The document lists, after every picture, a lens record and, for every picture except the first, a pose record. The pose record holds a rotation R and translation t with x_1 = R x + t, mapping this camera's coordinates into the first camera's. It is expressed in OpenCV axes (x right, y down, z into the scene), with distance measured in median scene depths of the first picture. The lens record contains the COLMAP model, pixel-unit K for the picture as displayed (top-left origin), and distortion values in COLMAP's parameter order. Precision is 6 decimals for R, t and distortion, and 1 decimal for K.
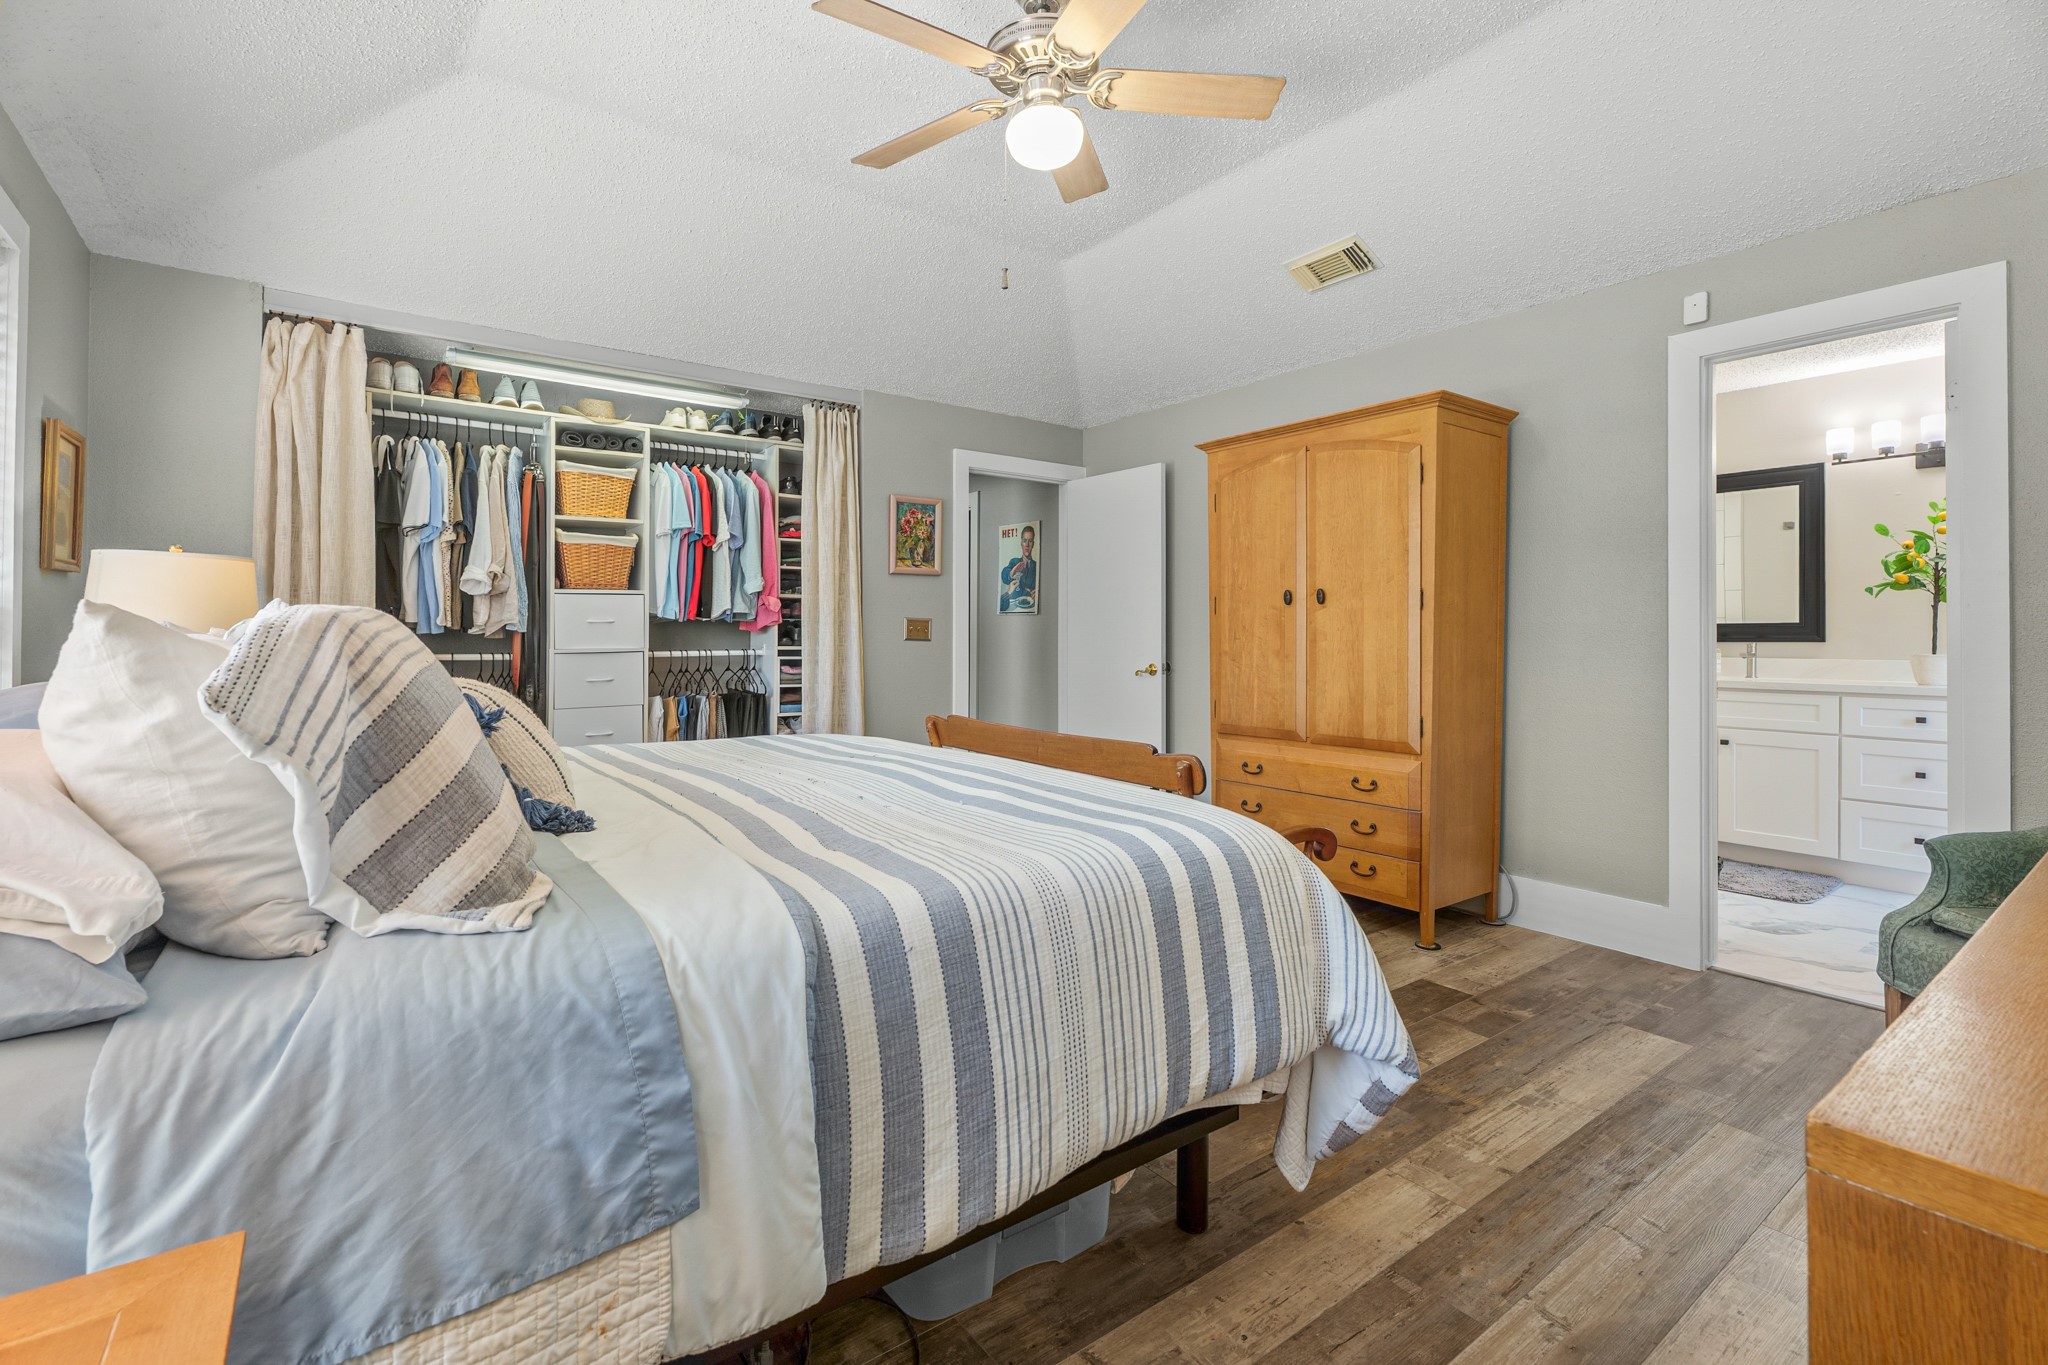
lens RADIAL K [[918.2, 0, 1020.2], [0, 918.2, 652.6], [0, 0, 1]] dist [0.001592, 0.000233]
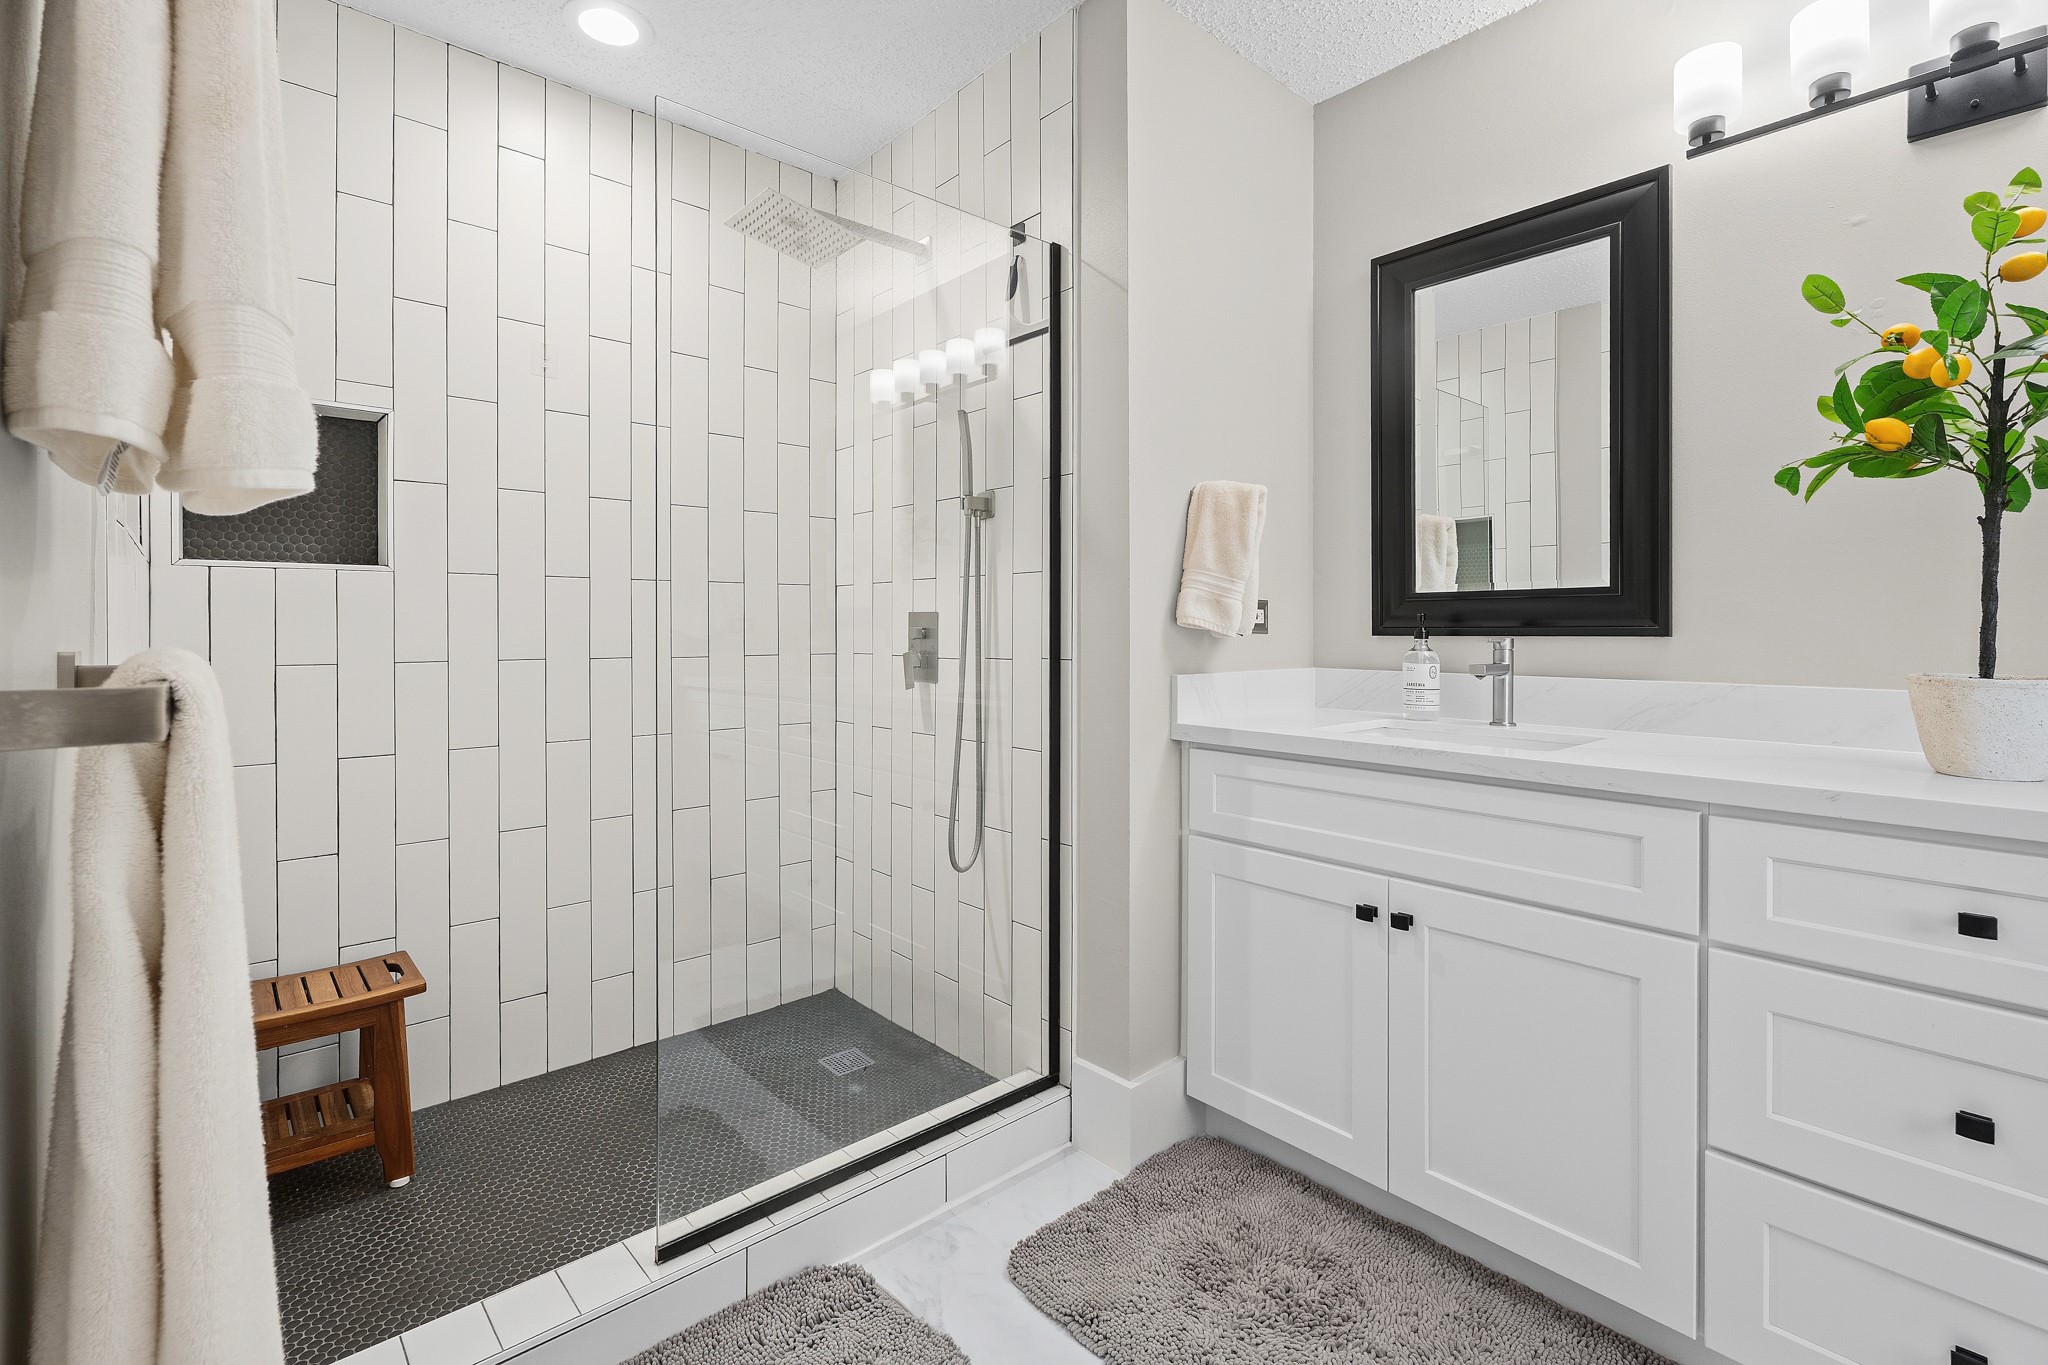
lens RADIAL K [[918.2, 0, 1020.2], [0, 918.2, 652.6], [0, 0, 1]] dist [0.001592, 0.000233]
pose [[0.996185, -0.003037, 0.087211, 0.625063], [0.002164, 0.999947, 0.010098, -0.009947], [-0.087237, -0.009870, 0.996139, 0.700123]]
